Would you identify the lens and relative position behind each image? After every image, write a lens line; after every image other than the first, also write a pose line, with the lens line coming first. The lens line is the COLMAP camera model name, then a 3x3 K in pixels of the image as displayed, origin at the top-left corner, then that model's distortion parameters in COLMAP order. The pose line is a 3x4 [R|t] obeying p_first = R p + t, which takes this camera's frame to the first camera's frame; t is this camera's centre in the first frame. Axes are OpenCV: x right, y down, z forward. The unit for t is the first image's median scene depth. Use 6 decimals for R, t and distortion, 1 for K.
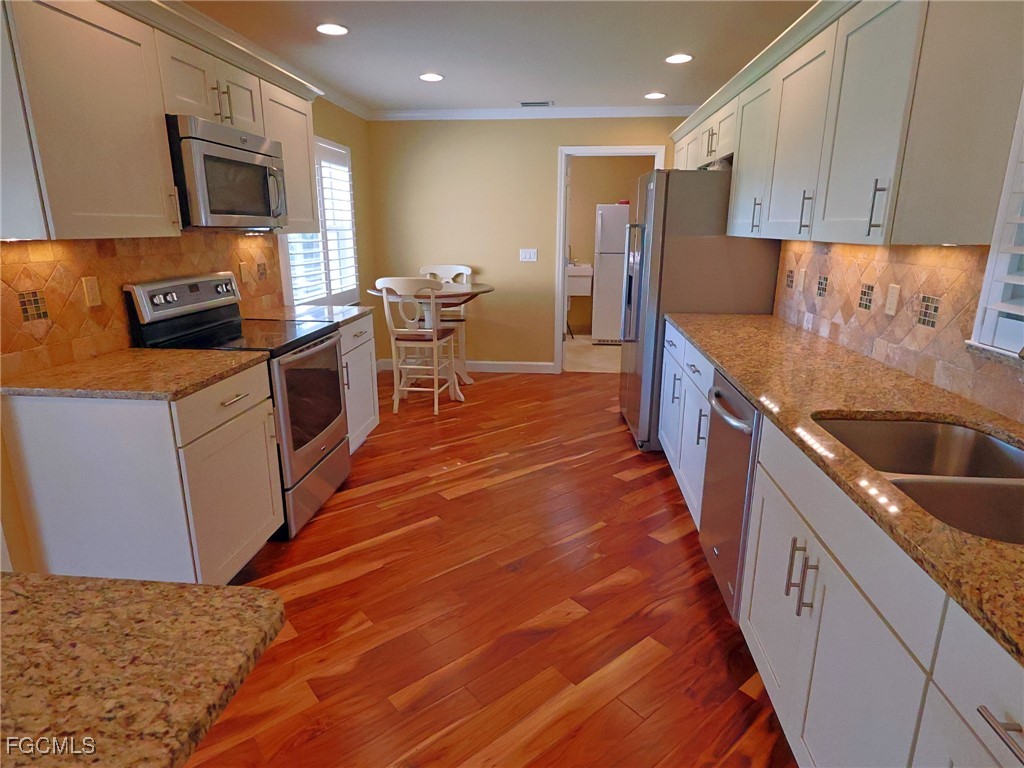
lens RADIAL K [[584.2, 0, 512.0], [0, 584.2, 384.0], [0, 0, 1]] dist [0.000068, 0.001087]
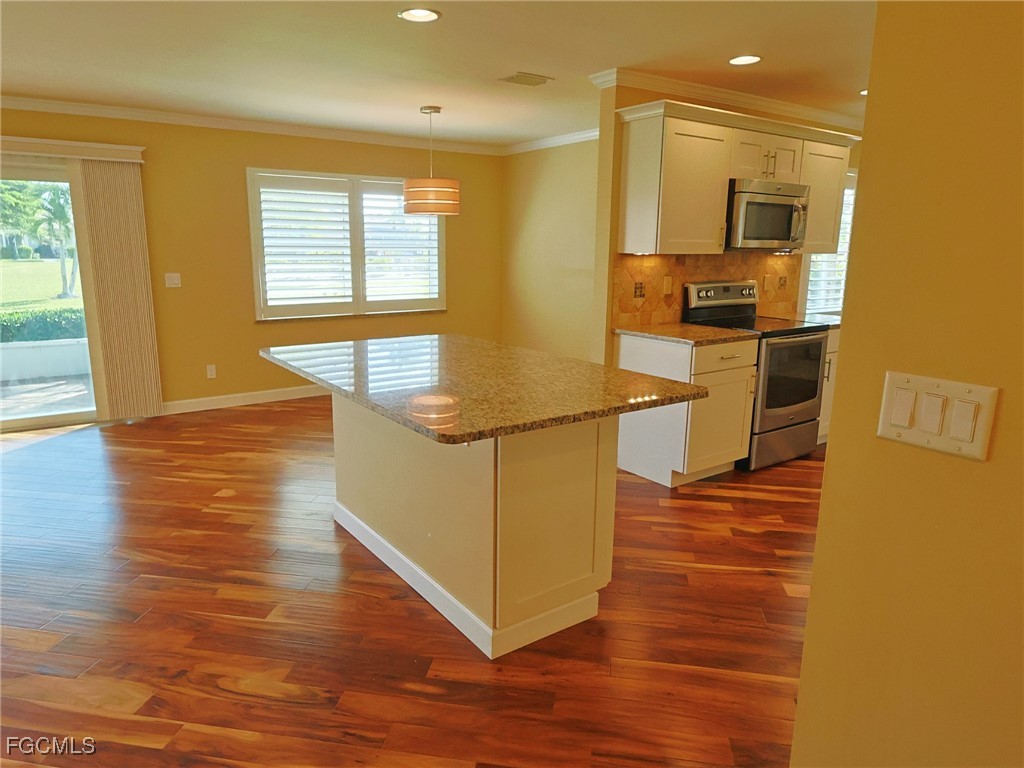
lens RADIAL K [[670.2, 0, 498.8], [0, 670.2, 383.3], [0, 0, 1]] dist [-0.004445, -0.000586]
pose [[0.653954, 0.157467, -0.739965, 0.381413], [-0.204075, 0.978558, 0.027886, 0.143375], [0.728490, 0.132773, 0.672067, -0.538127]]
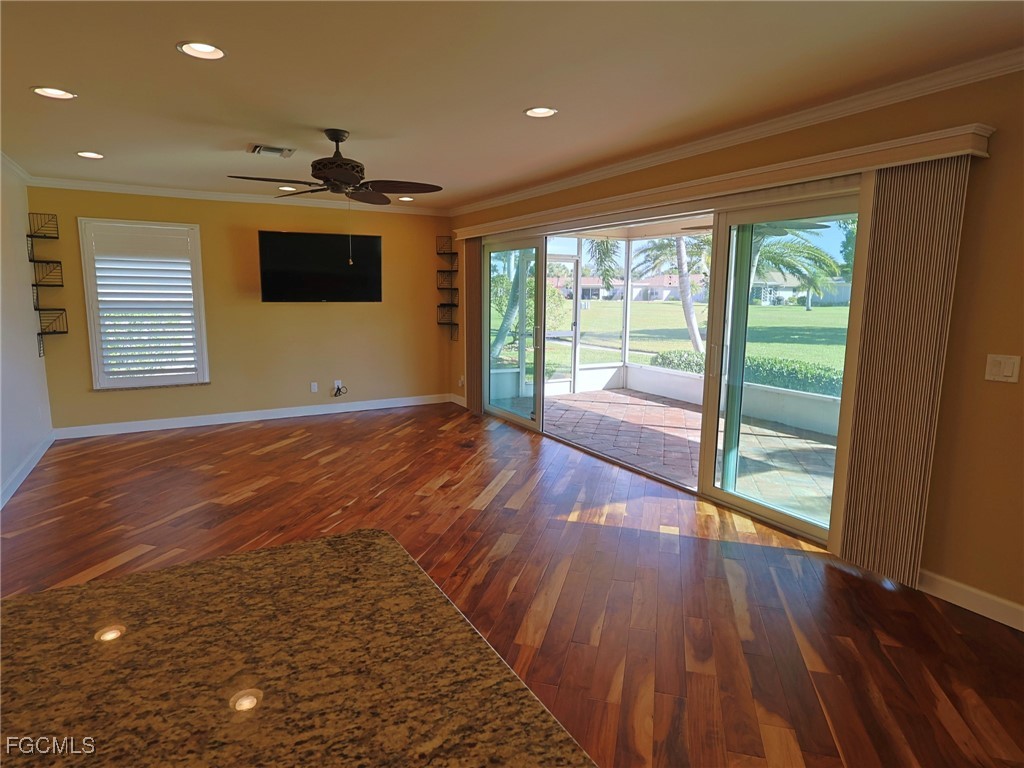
lens RADIAL K [[580.0, 0, 505.8], [0, 580.0, 376.4], [0, 0, 1]] dist [-0.002839, 0.000530]
pose [[-0.814217, 0.076393, -0.575512, -0.669793], [-0.160034, 0.923365, 0.348978, -0.094784], [0.558068, 0.376245, -0.739595, 0.337933]]
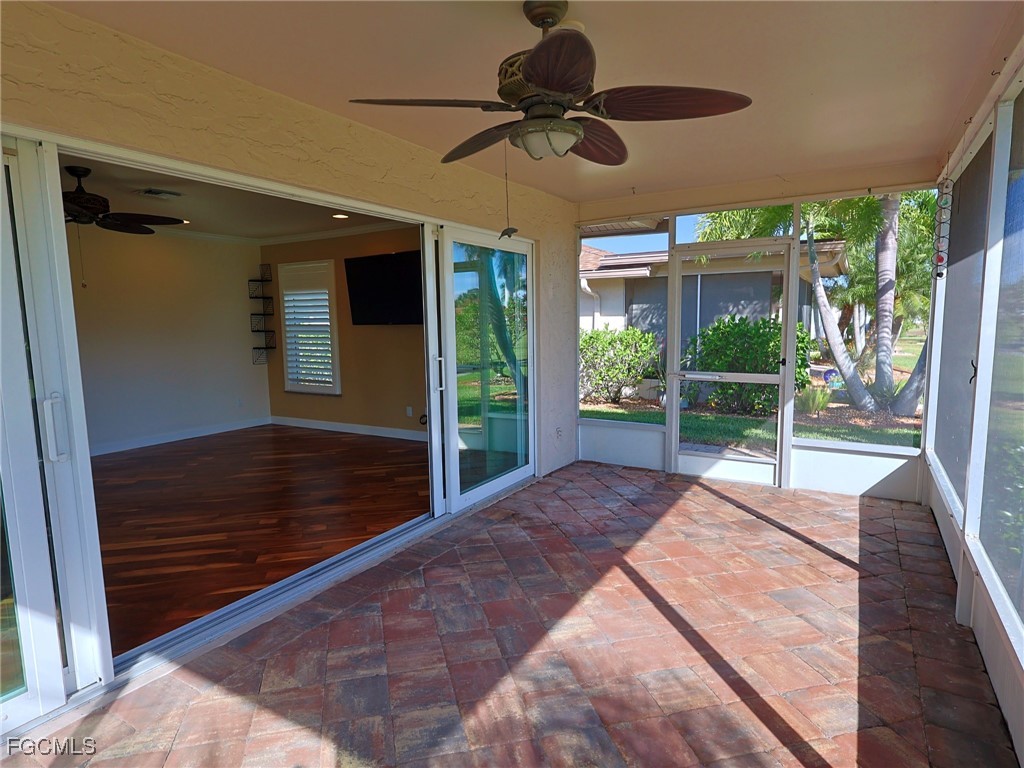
lens RADIAL K [[584.2, 0, 512.0], [0, 584.2, 384.0], [0, 0, 1]] dist [0.000068, 0.001087]
pose [[-0.907941, -0.033932, 0.417722, -2.886847], [0.122852, 0.931384, 0.342683, 0.052053], [-0.400687, 0.362454, -0.841473, -0.096040]]
